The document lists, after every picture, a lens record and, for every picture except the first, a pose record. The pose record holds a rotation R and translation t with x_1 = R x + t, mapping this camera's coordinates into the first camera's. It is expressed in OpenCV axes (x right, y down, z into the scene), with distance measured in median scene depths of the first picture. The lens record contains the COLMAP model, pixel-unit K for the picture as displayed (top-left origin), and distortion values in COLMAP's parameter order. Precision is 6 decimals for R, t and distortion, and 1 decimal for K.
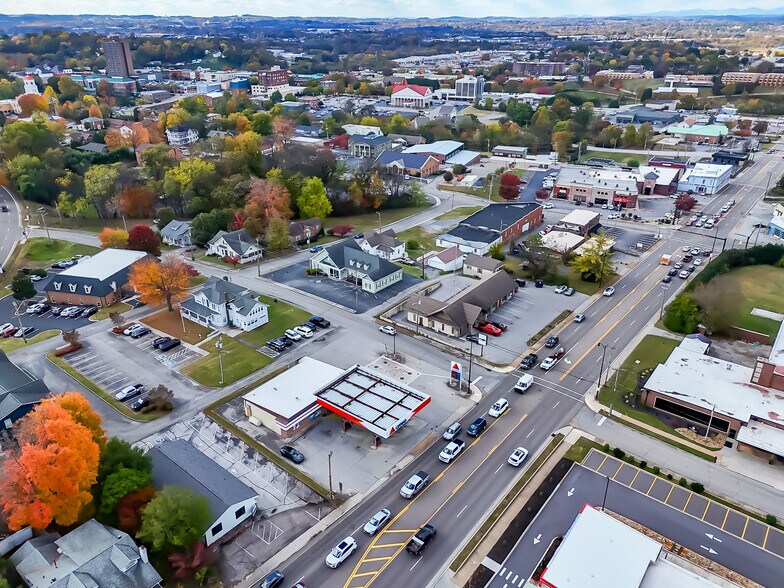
lens RADIAL K [[577.7, 0, 392.0], [0, 577.7, 294.0], [0, 0, 1]] dist [0.078924, -0.075442]
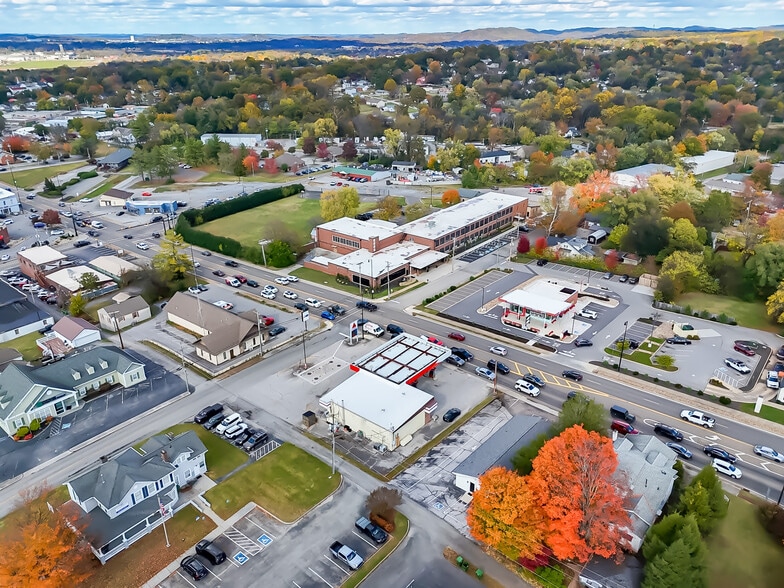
lens RADIAL K [[577.7, 0, 392.0], [0, 577.7, 294.0], [0, 0, 1]] dist [0.078924, -0.075442]
pose [[0.023692, -0.405420, 0.913824, -0.738490], [0.432299, 0.828355, 0.356294, -0.247541], [-0.901419, 0.386604, 0.194888, 0.527388]]
